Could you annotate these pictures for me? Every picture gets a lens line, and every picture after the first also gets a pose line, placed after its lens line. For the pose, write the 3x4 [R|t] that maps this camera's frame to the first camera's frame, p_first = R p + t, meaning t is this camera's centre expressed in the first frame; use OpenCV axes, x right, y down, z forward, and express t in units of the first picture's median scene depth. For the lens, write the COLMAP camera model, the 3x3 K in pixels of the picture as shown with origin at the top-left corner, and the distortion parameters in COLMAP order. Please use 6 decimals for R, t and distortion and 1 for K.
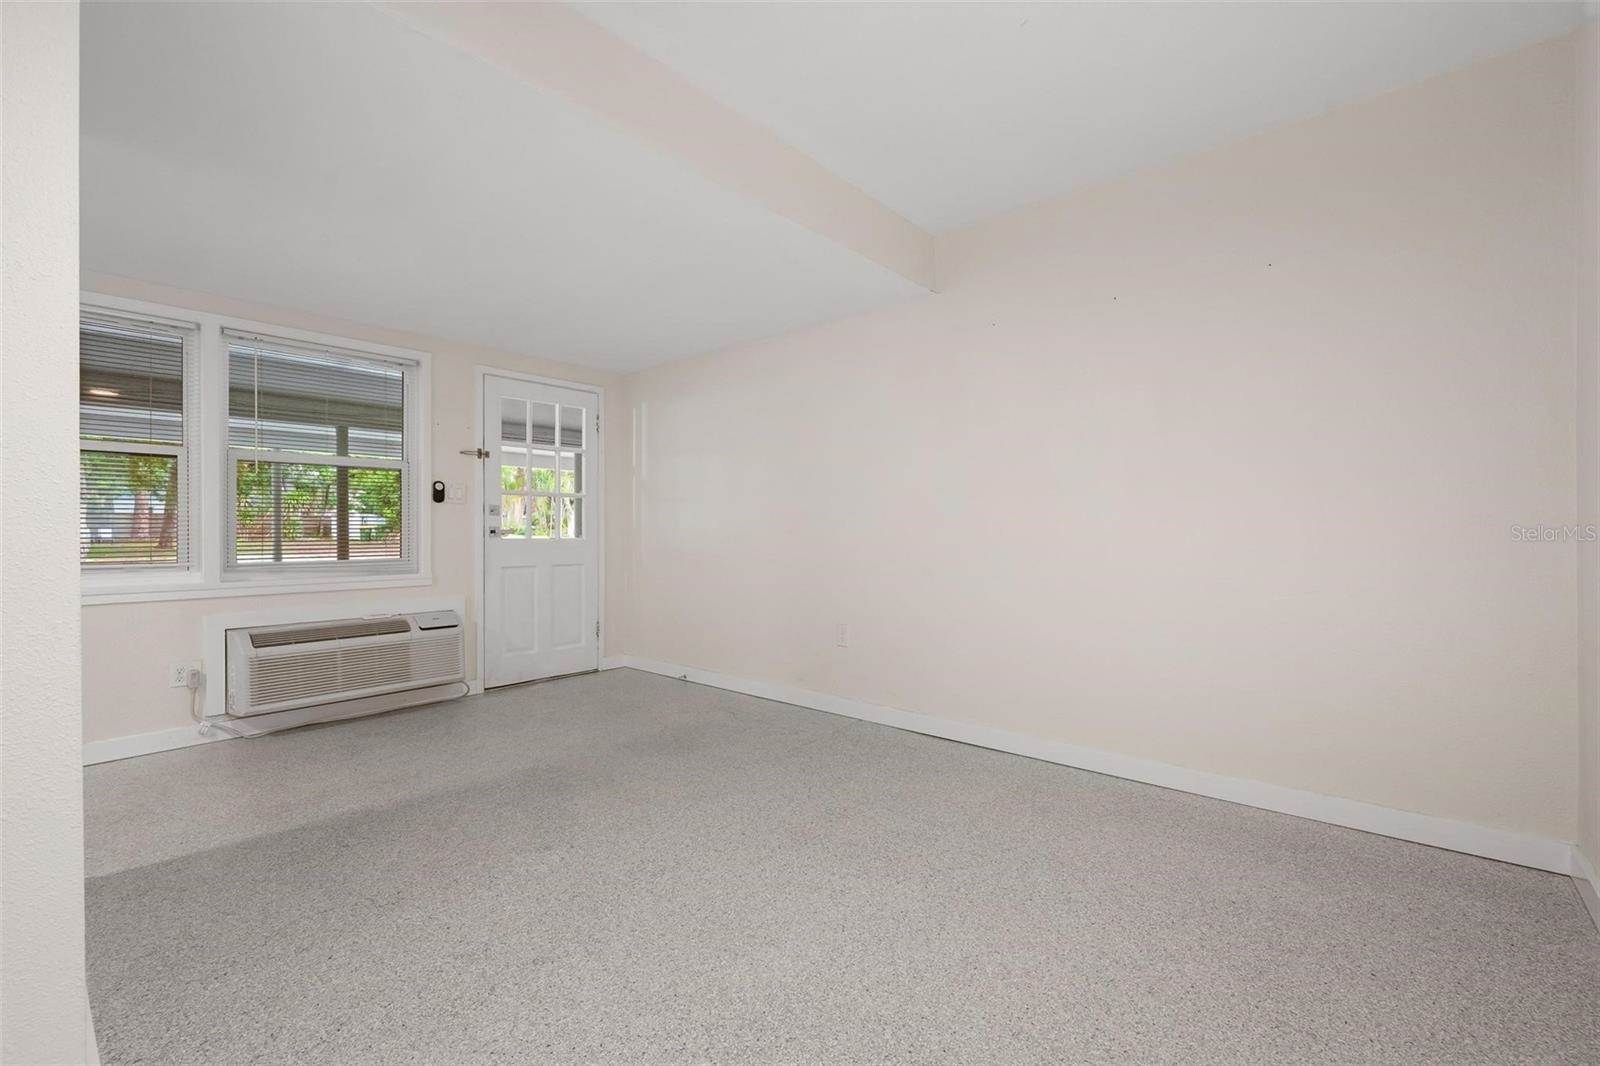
lens RADIAL K [[682.4, 0, 800.0], [0, 682.4, 533.0], [0, 0, 1]] dist [0.001864, 0.000137]
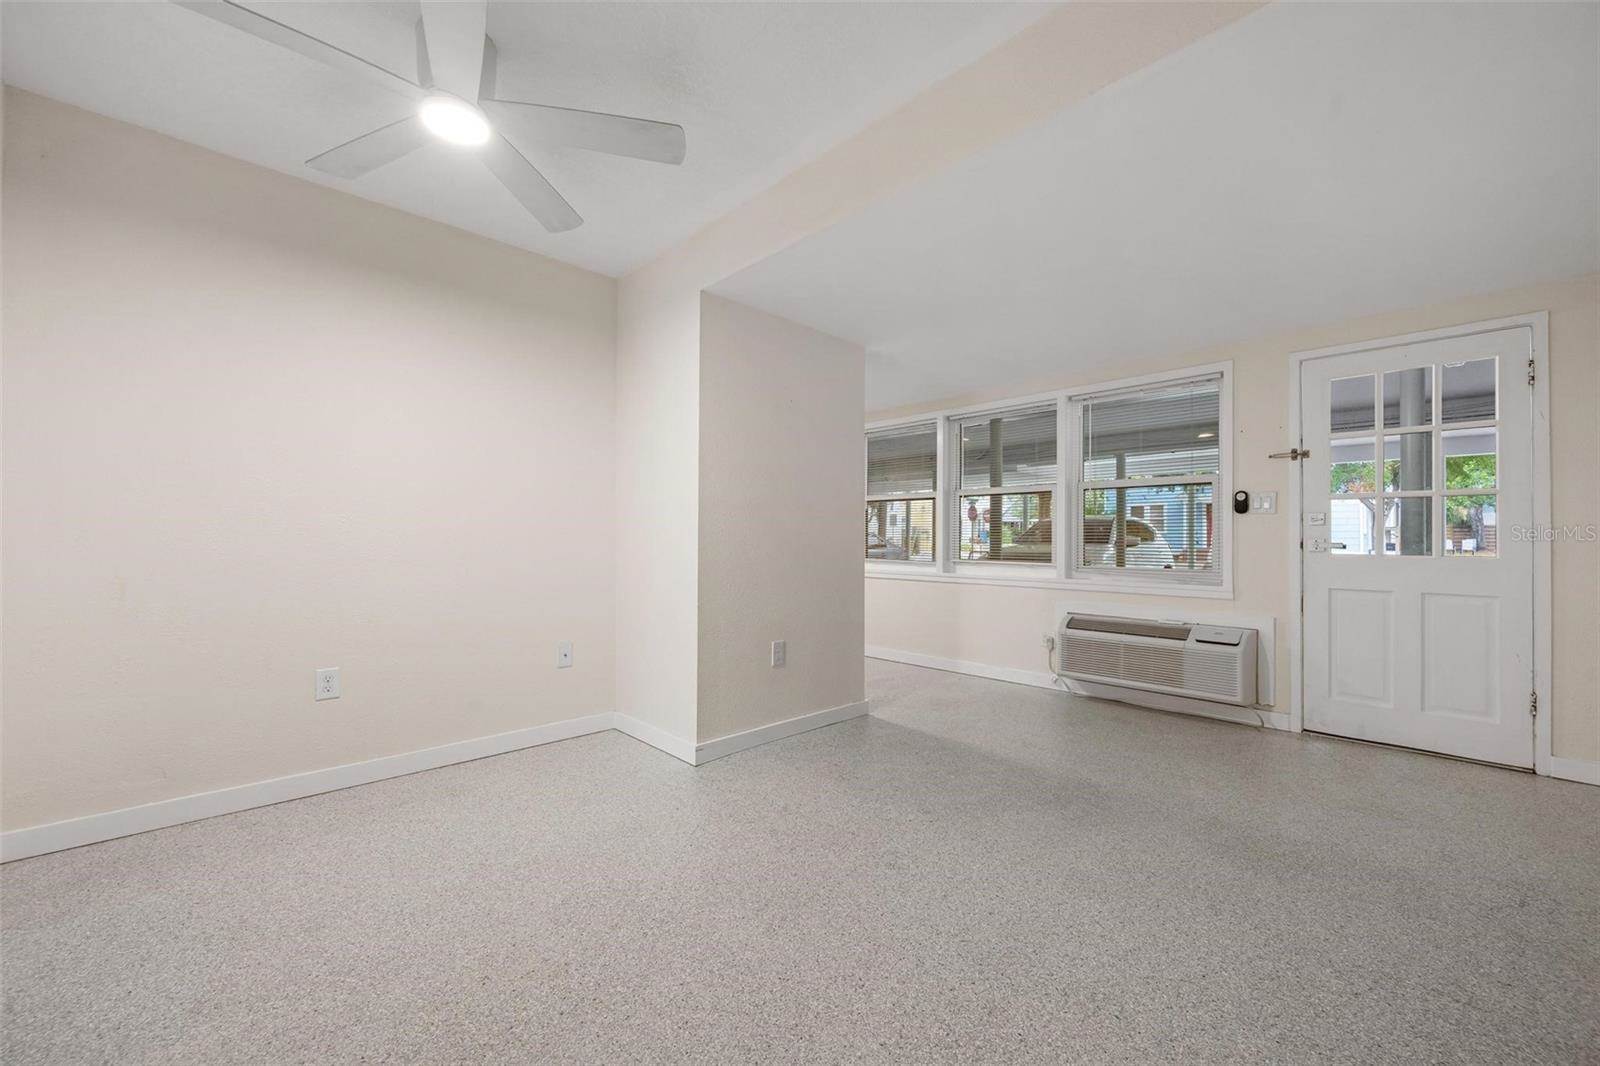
lens RADIAL K [[621.2, 0, 806.3], [0, 621.2, 535.2], [0, 0, 1]] dist [-0.003330, -0.000062]
pose [[-0.082893, -0.005257, -0.996545, 0.383531], [-0.008606, 0.999953, -0.004559, -0.005281], [0.996521, 0.008198, -0.082934, 0.469675]]
